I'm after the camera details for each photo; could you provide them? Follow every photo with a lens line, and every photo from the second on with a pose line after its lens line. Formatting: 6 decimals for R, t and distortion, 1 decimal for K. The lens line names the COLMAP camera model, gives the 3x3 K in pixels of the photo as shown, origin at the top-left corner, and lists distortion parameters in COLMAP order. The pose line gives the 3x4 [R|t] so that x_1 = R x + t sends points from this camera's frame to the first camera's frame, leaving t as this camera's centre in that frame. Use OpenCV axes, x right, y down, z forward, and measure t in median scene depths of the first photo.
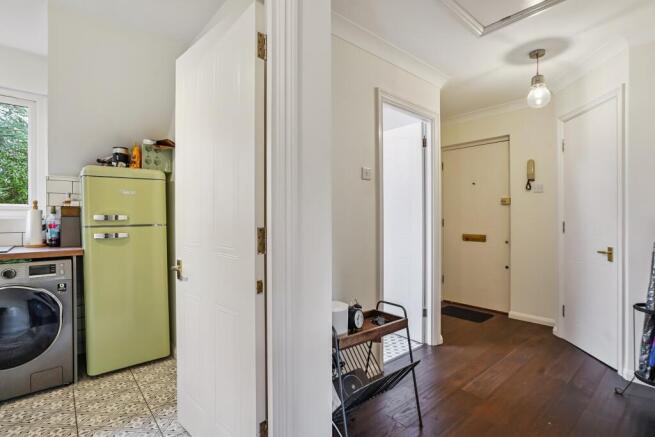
lens RADIAL K [[310.6, 0, 322.9], [0, 310.6, 221.8], [0, 0, 1]] dist [-0.000786, 0.000323]
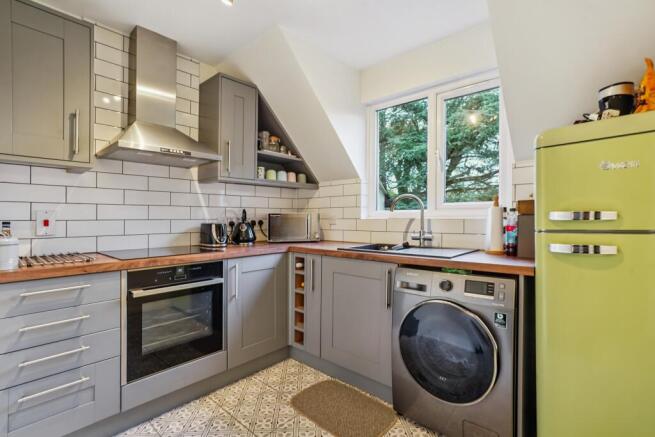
lens RADIAL K [[310.6, 0, 322.2], [0, 310.6, 224.9], [0, 0, 1]] dist [-0.000786, 0.000323]
pose [[0.116751, 0.018999, -0.992979, -0.196054], [-0.007565, 0.999805, 0.018240, -0.004408], [0.993132, 0.005383, 0.116872, 0.488215]]
